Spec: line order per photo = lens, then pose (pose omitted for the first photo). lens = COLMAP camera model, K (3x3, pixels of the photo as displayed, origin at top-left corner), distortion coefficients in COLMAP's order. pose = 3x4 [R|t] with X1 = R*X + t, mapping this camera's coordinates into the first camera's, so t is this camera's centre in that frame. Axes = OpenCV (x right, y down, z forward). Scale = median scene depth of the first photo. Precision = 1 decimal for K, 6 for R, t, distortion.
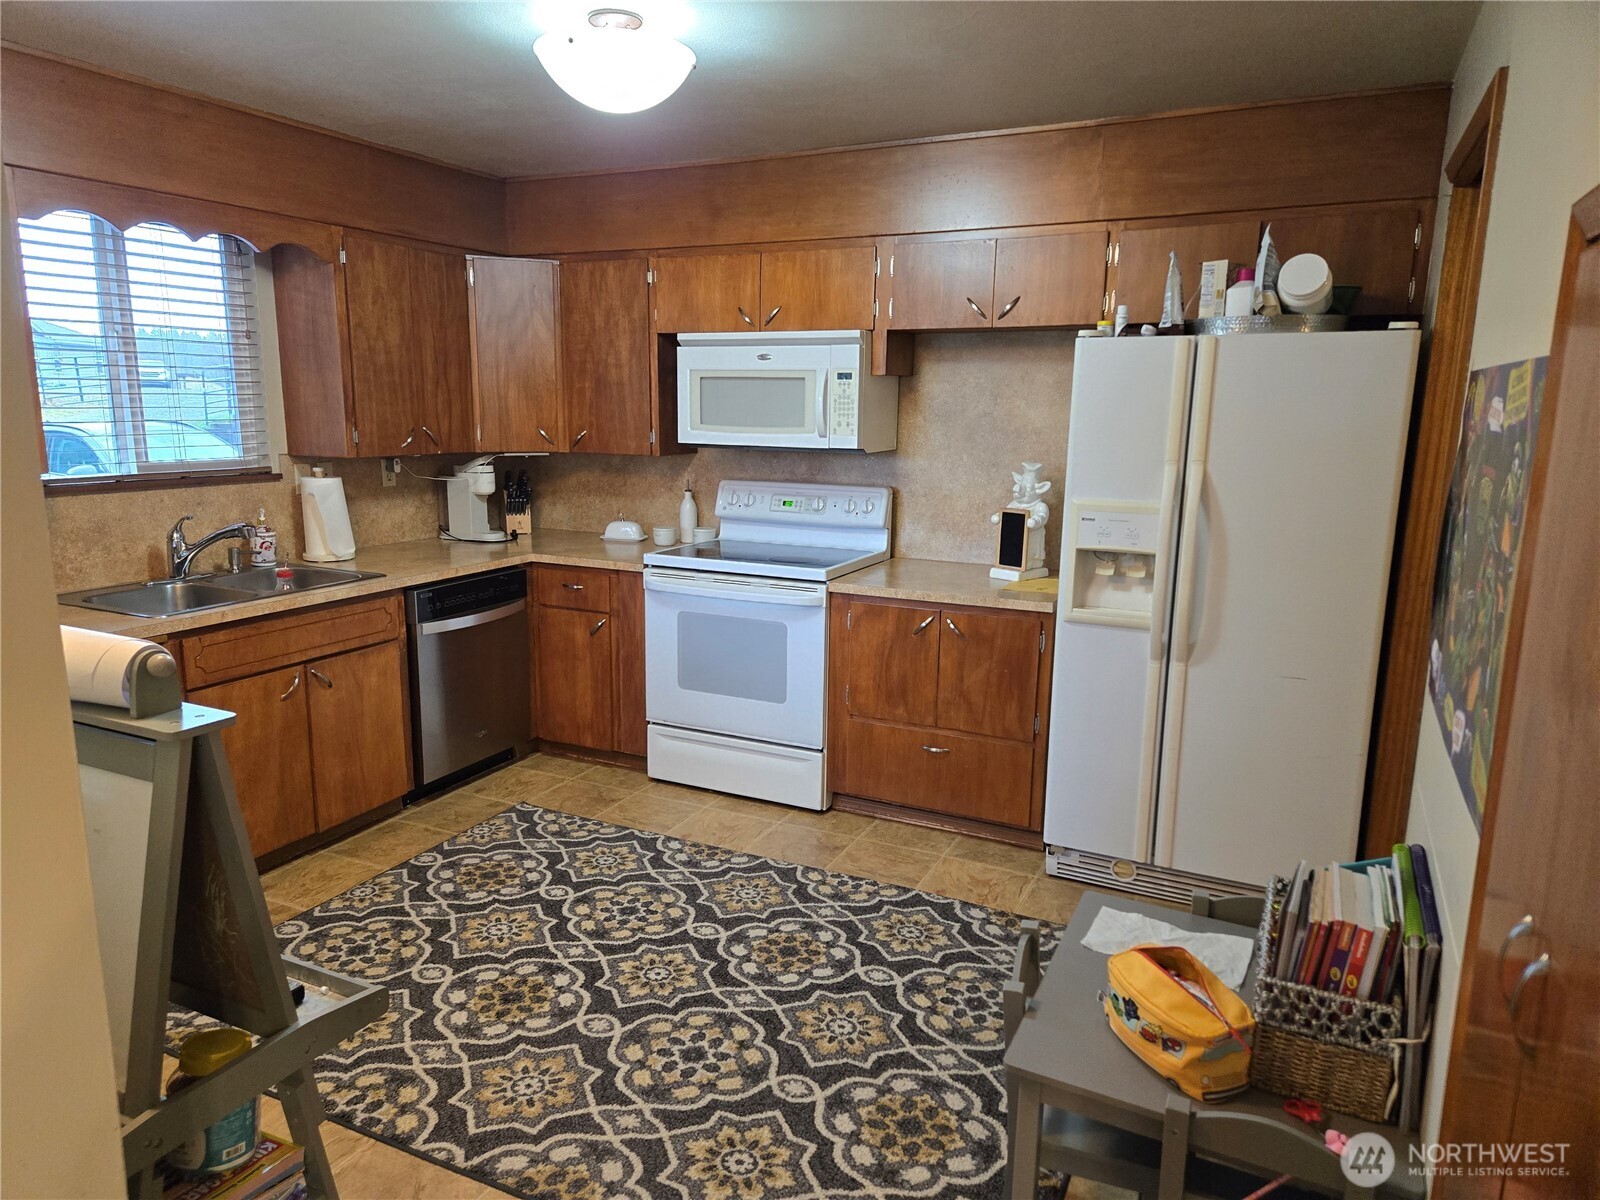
lens RADIAL K [[1064.2, 0, 785.8], [0, 1064.2, 600.2], [0, 0, 1]] dist [0.071061, -0.040866]
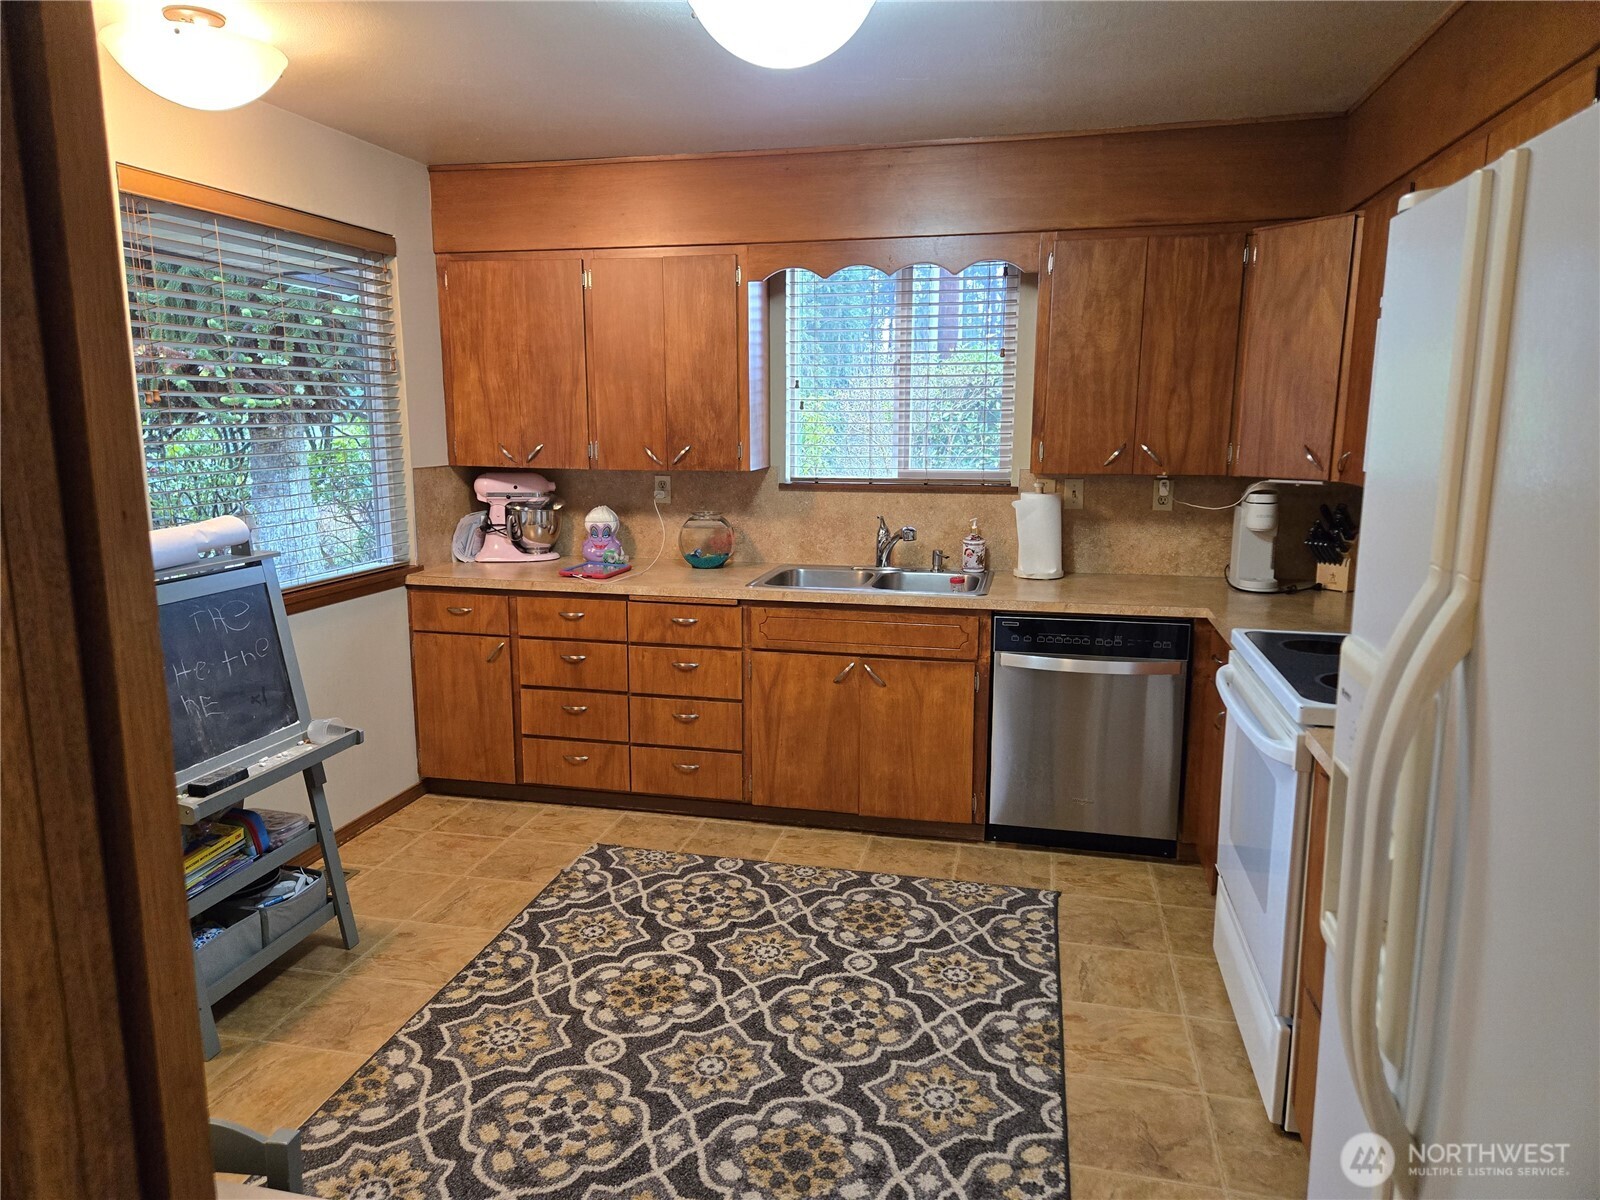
lens RADIAL K [[1064.2, 0, 785.8], [0, 1064.2, 600.9], [0, 0, 1]] dist [0.071061, -0.040866]
pose [[0.223015, 0.157449, -0.962016, 0.555584], [-0.180109, 0.976535, 0.118072, -0.108141], [0.958032, 0.146936, 0.246140, 0.655798]]
